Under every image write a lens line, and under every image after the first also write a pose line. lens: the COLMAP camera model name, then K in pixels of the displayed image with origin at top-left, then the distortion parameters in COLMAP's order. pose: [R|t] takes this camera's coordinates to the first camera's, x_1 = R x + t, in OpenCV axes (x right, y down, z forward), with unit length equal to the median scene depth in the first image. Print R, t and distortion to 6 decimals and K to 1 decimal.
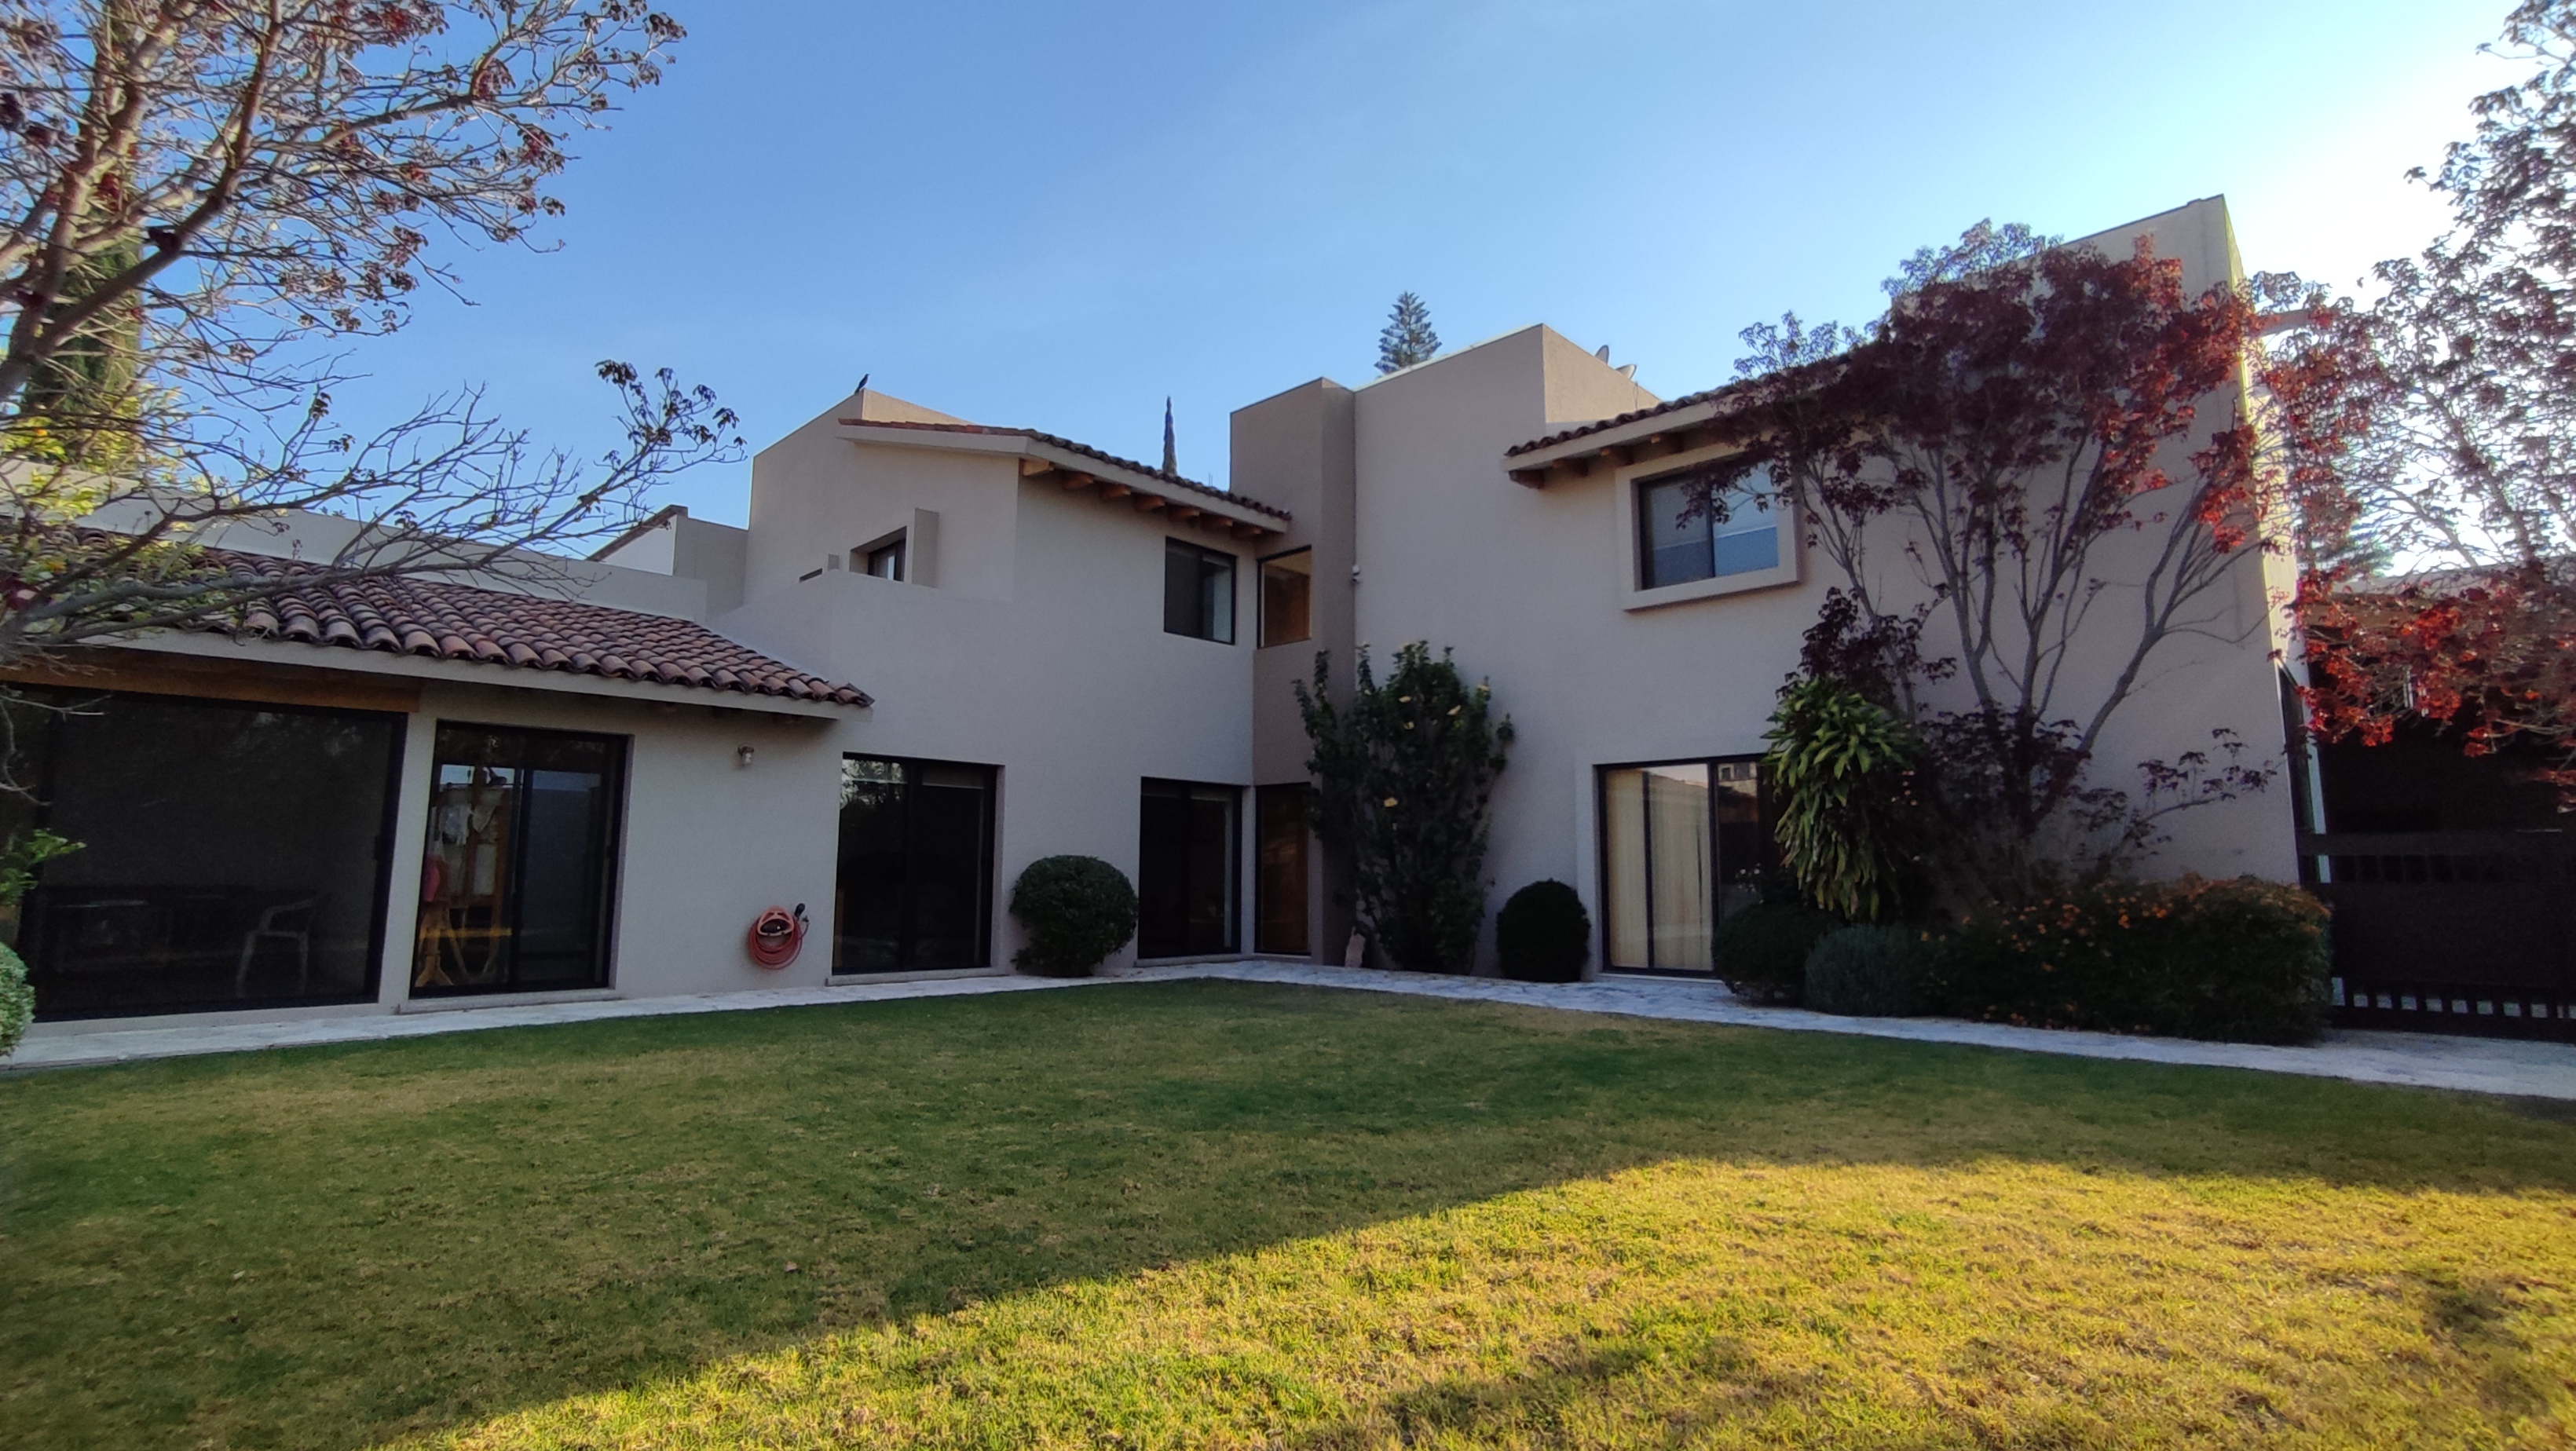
lens RADIAL K [[1154.1, 0, 1288.4], [0, 1154.1, 728.1], [0, 0, 1]] dist [-0.008264, 0.005123]
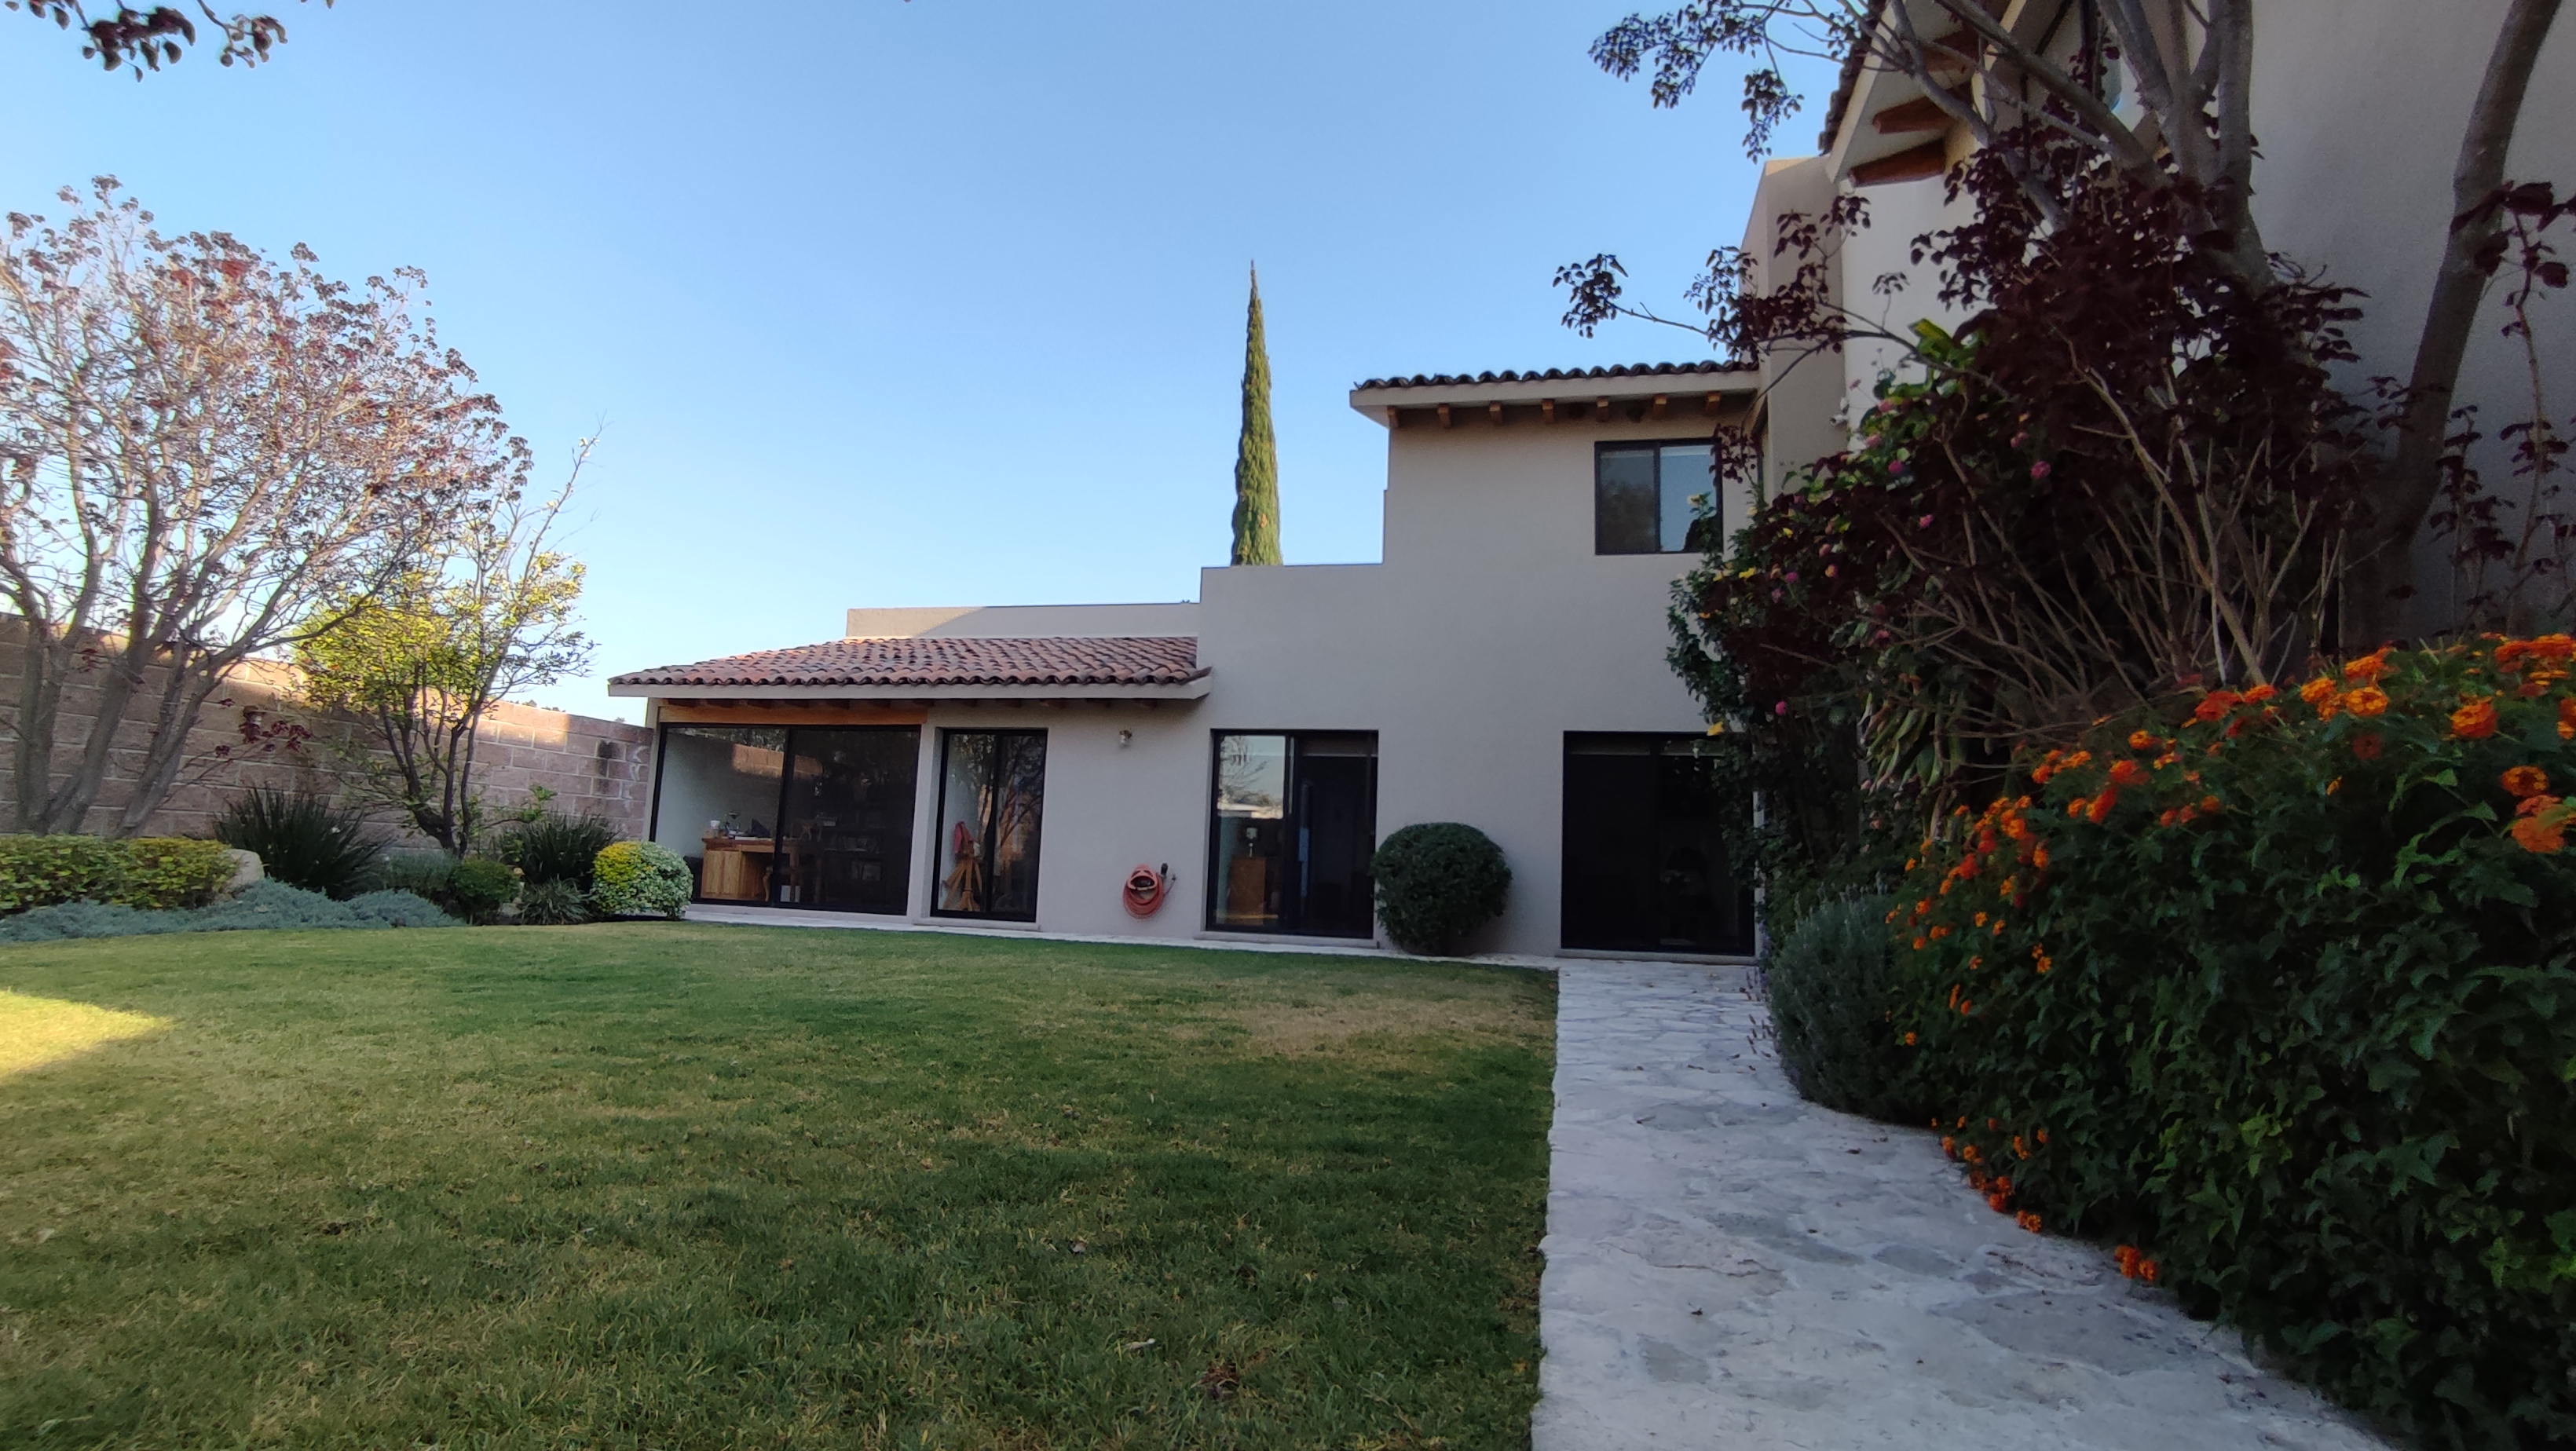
lens RADIAL K [[1154.1, 0, 1289.2], [0, 1154.1, 720.8], [0, 0, 1]] dist [-0.008264, 0.005123]
pose [[0.540323, -0.082771, -0.837377, 0.619040], [0.078503, 0.995769, -0.047774, 0.076694], [0.837788, -0.039923, 0.544535, 0.489153]]
